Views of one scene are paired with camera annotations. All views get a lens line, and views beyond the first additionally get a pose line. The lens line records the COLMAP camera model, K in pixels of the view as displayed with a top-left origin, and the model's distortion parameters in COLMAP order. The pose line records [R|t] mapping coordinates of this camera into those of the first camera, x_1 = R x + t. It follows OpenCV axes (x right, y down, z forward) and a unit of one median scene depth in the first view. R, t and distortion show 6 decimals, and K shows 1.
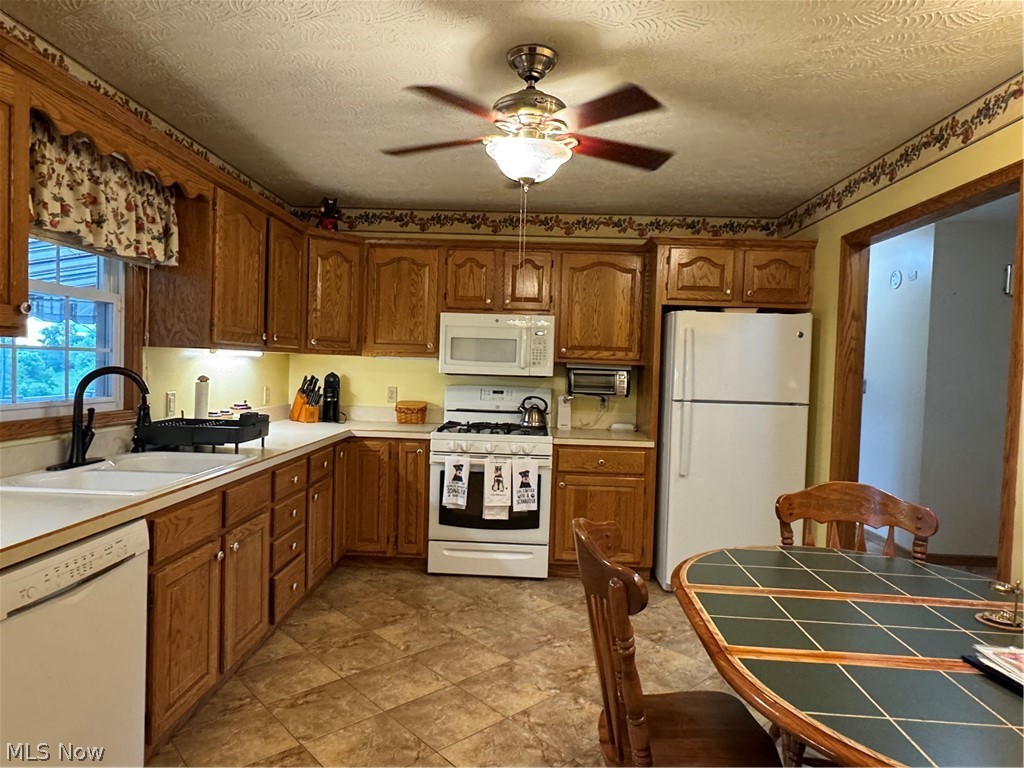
lens RADIAL K [[626.1, 0, 512.0], [0, 626.1, 384.0], [0, 0, 1]] dist [-0.000922, 0.000335]
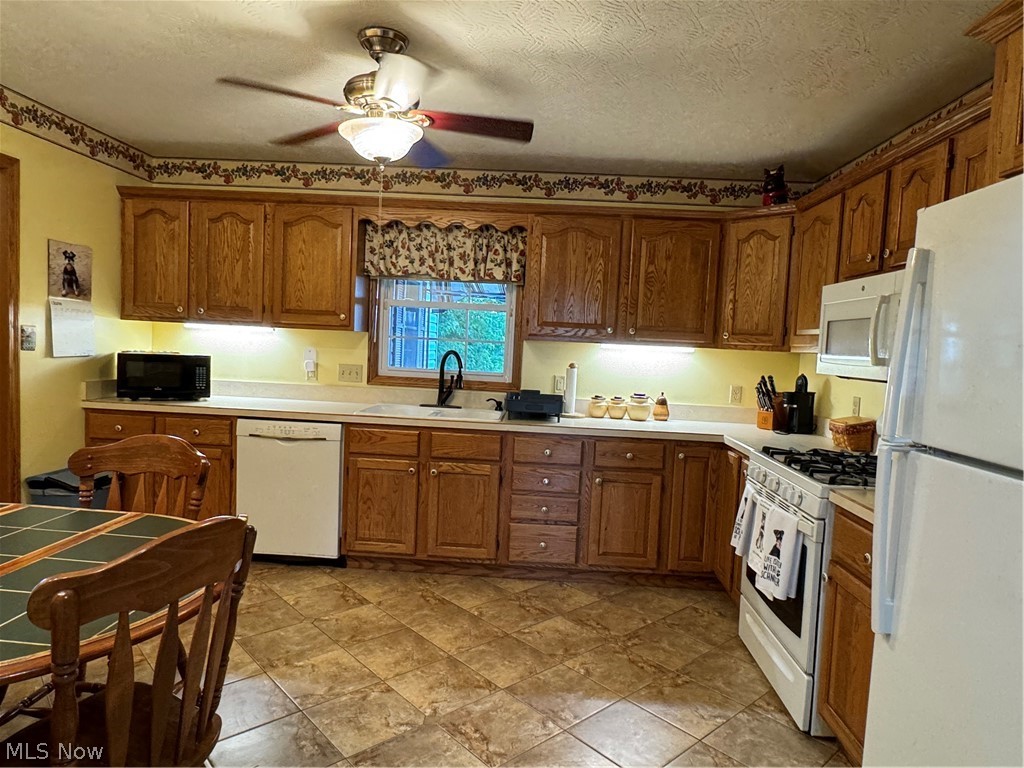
lens RADIAL K [[626.4, 0, 512.9], [0, 626.4, 381.5], [0, 0, 1]] dist [-0.000592, 0.000470]
pose [[0.003870, 0.029263, -0.999564, 0.889500], [-0.077250, 0.996593, 0.028877, -0.004839], [0.997004, 0.077104, 0.006117, 1.027440]]
